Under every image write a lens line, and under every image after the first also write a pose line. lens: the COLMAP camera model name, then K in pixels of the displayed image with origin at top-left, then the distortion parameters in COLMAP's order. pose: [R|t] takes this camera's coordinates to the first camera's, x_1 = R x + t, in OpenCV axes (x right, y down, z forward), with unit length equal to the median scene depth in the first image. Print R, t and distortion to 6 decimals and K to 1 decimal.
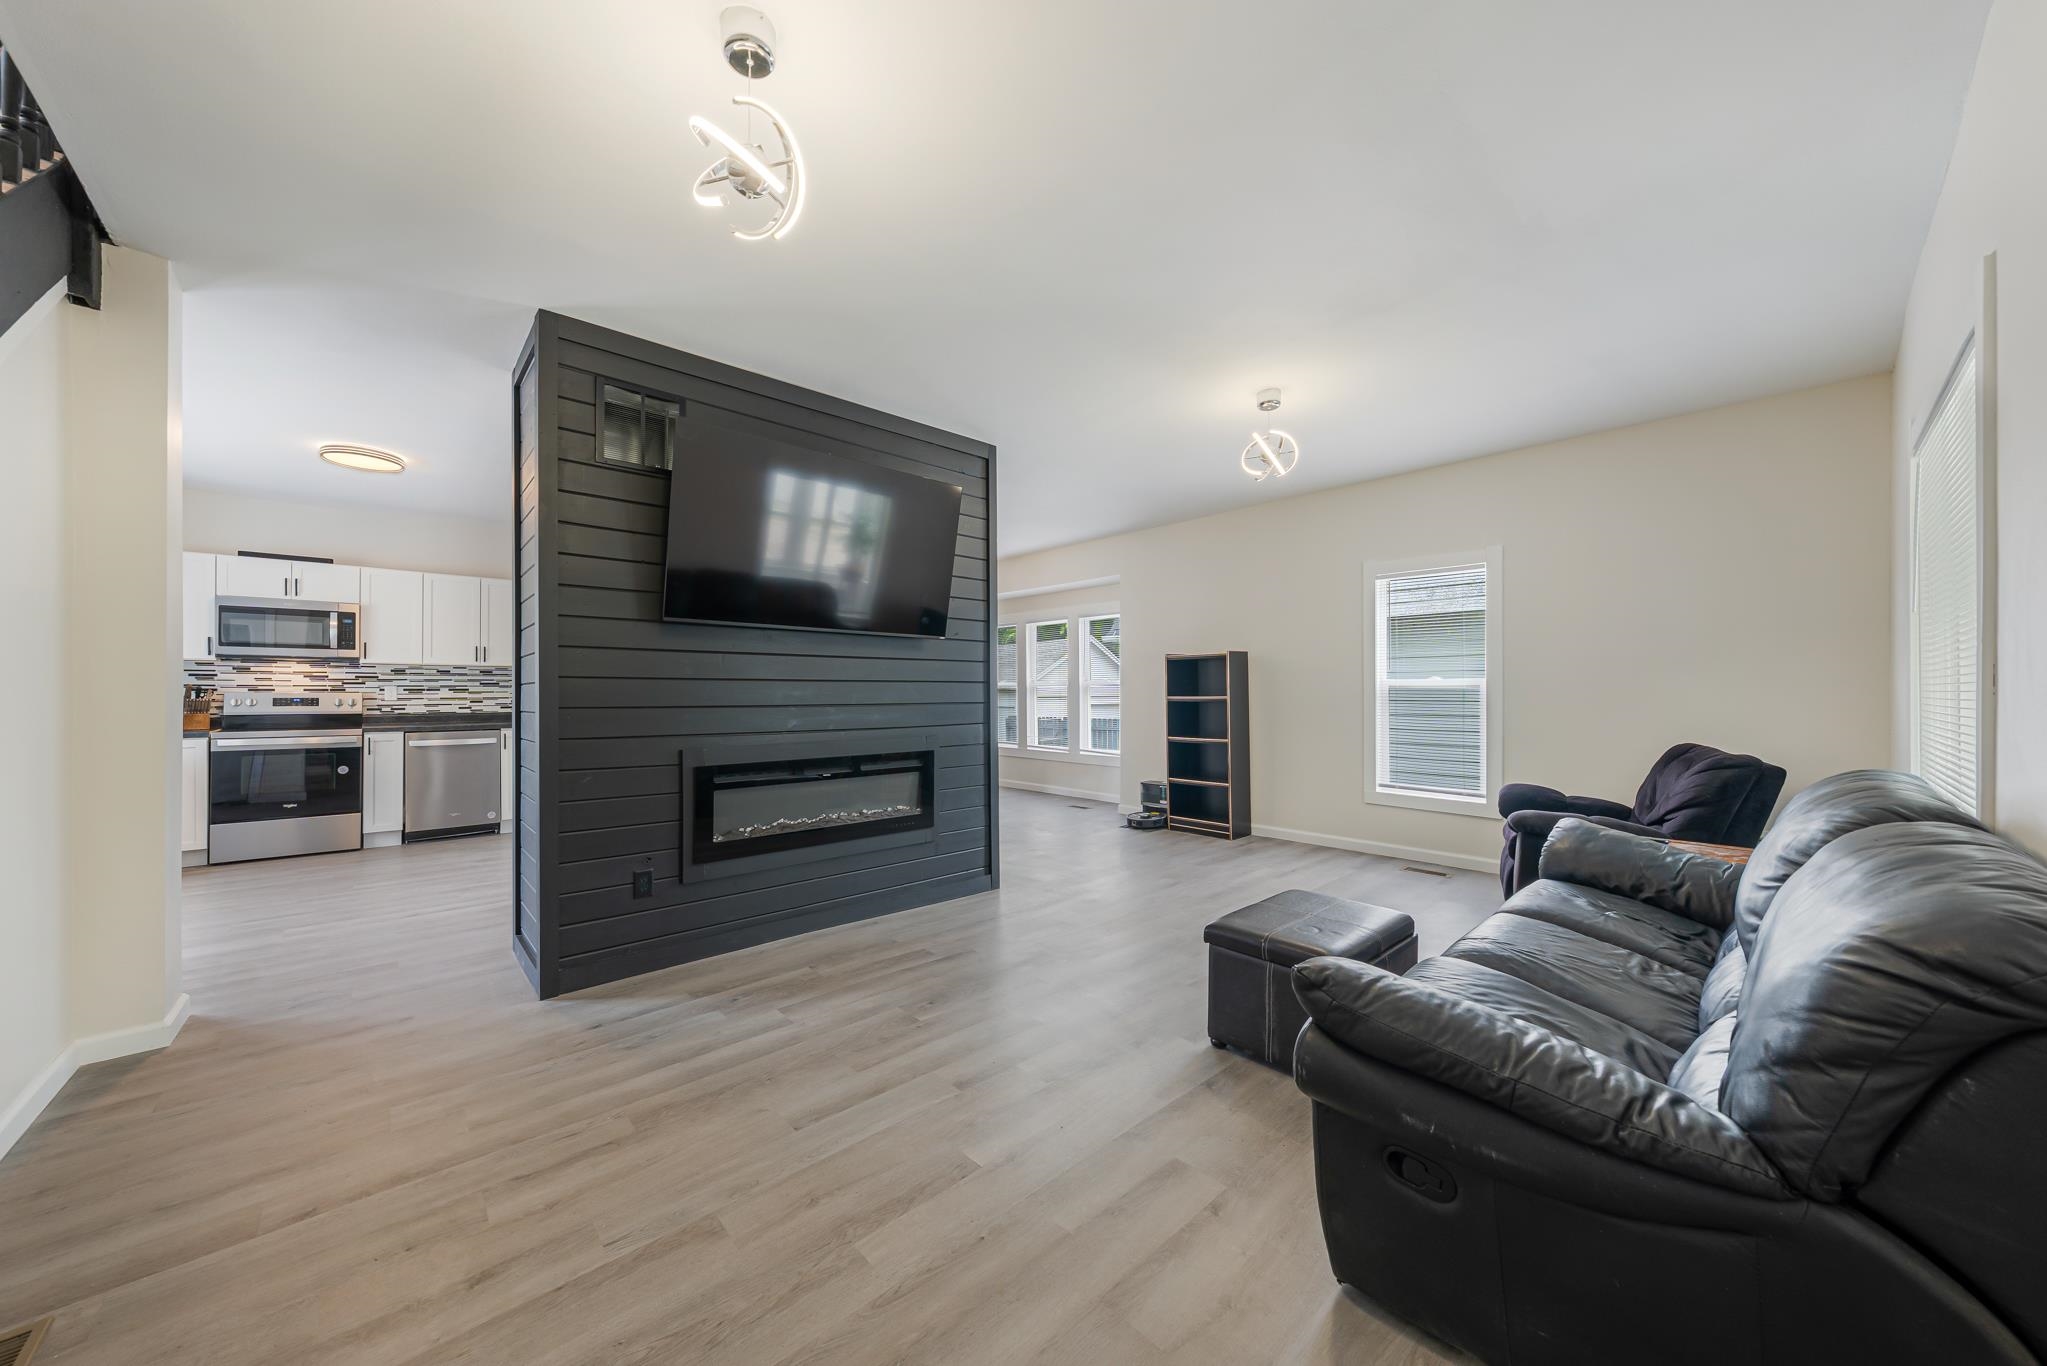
lens RADIAL K [[717.7, 0, 1023.5], [0, 717.7, 683.0], [0, 0, 1]] dist [-0.002195, -0.000137]
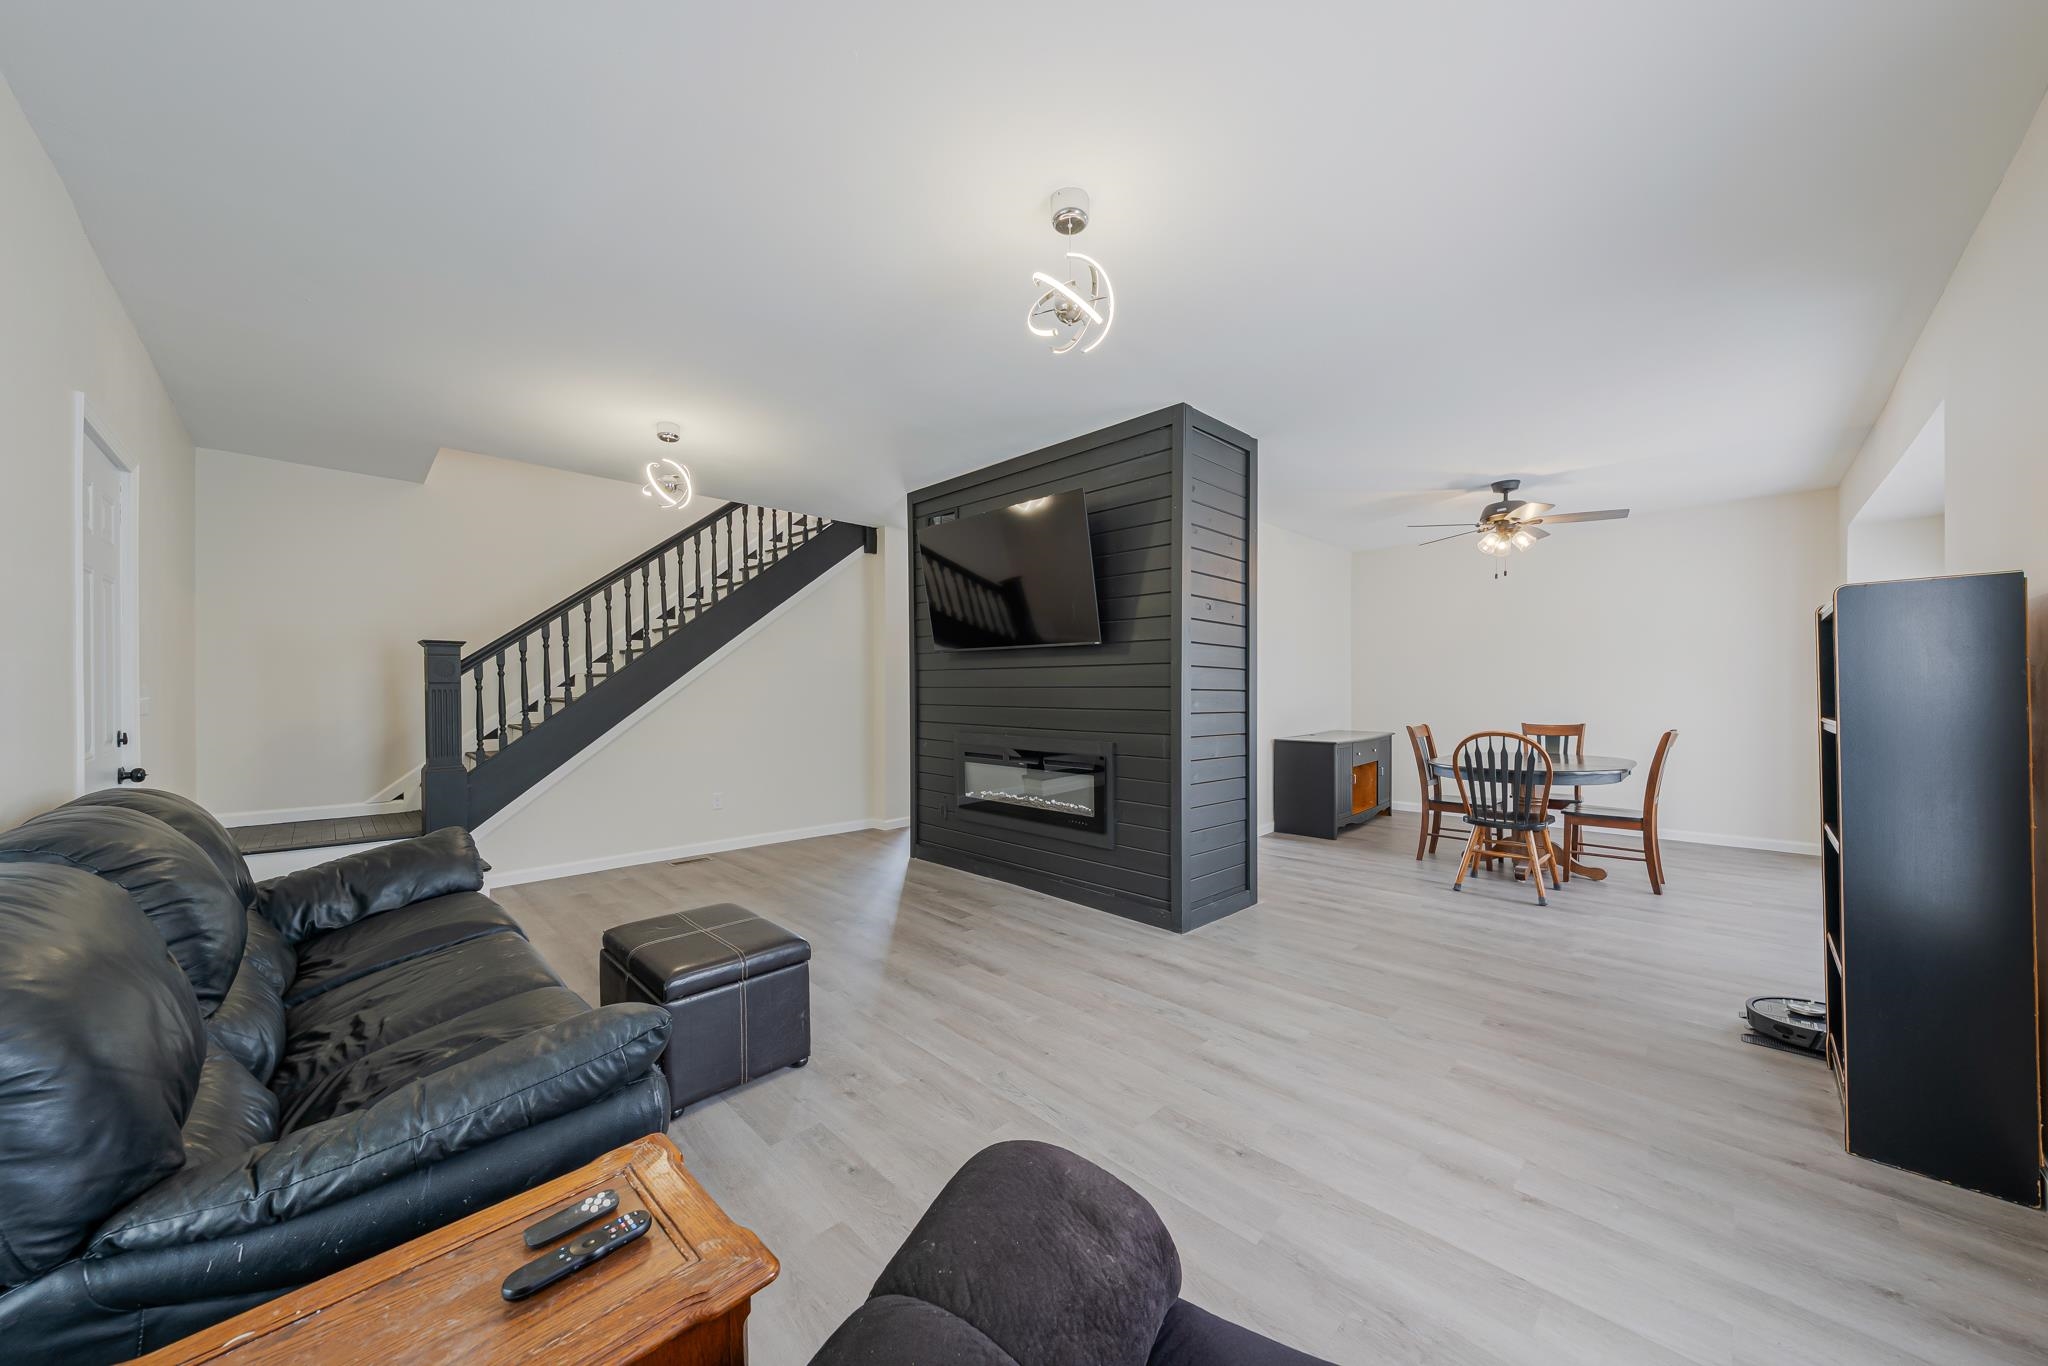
lens RADIAL K [[712.5, 0, 1029.0], [0, 712.5, 688.4], [0, 0, 1]] dist [0.000844, 0.000062]
pose [[0.048706, 0.003139, -0.998808, 0.619331], [0.011379, 0.999928, 0.003697, -0.003665], [0.998748, -0.011545, 0.048667, 0.620265]]
